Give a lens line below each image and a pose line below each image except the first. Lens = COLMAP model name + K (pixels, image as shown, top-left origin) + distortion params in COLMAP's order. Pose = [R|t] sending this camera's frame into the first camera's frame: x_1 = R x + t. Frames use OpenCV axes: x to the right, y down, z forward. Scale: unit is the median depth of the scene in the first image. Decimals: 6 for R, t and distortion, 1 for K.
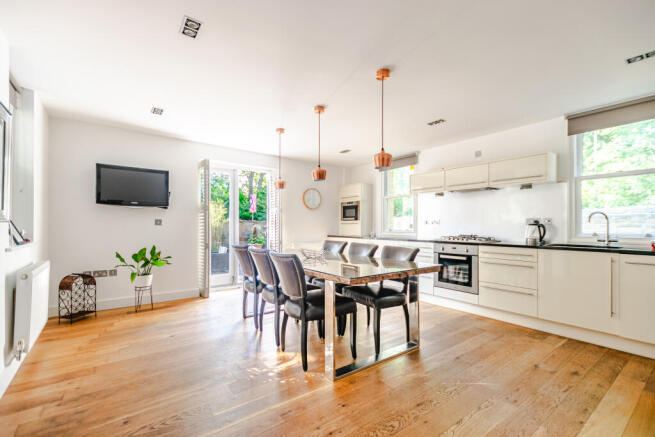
lens RADIAL K [[288.9, 0, 327.9], [0, 288.9, 224.9], [0, 0, 1]] dist [0.010962, 0.000034]
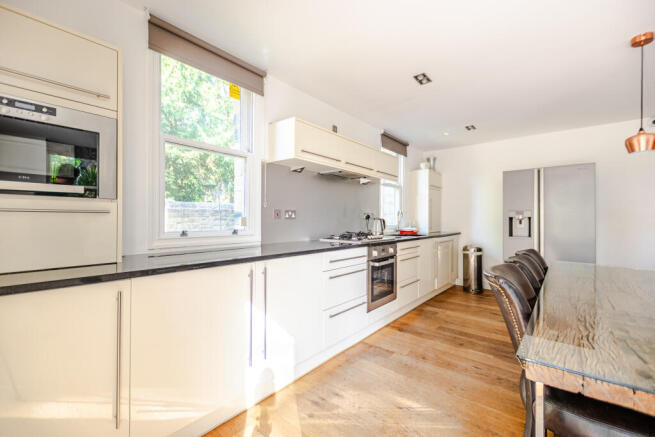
lens RADIAL K [[281.7, 0, 329.2], [0, 281.7, 219.7], [0, 0, 1]] dist [0.006147, -0.000348]
pose [[-0.235971, -0.004194, 0.971751, -0.259079], [-0.004782, 0.999984, 0.003155, -0.001683], [-0.971748, -0.003903, -0.235987, 1.376097]]
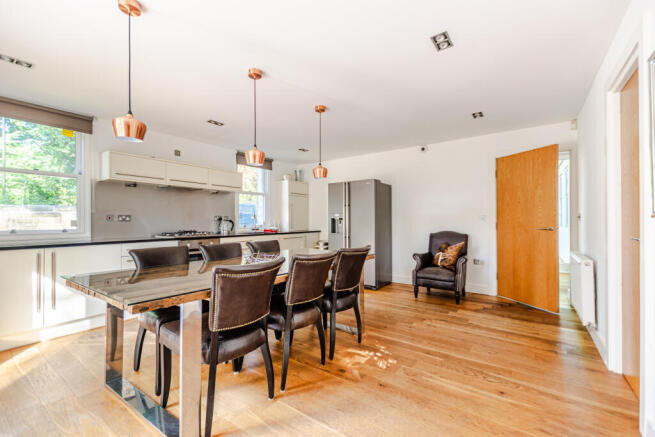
lens RADIAL K [[281.7, 0, 329.2], [0, 281.7, 219.7], [0, 0, 1]] dist [0.006147, -0.000348]
pose [[-0.299361, 0.001110, 0.954139, -0.707650], [0.003252, 0.999995, -0.000143, -0.003974], [-0.954134, 0.003060, -0.299363, 0.902583]]
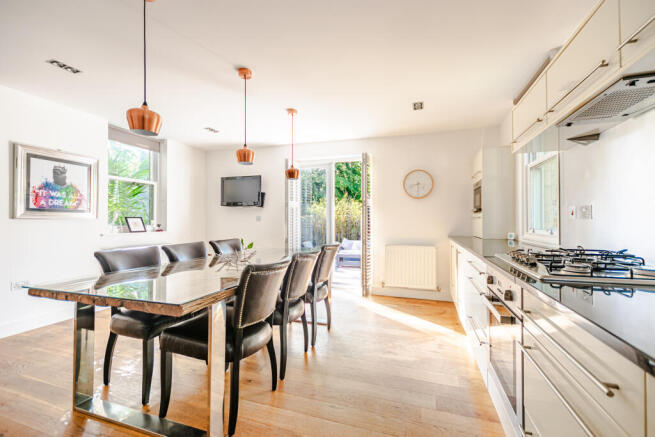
lens RADIAL K [[281.7, 0, 329.2], [0, 281.7, 219.7], [0, 0, 1]] dist [0.006147, -0.000348]
pose [[0.564183, -0.006728, -0.825622, 0.635471], [0.001592, 0.999974, -0.007061, 0.004071], [0.825648, 0.002670, 0.564179, 0.658895]]
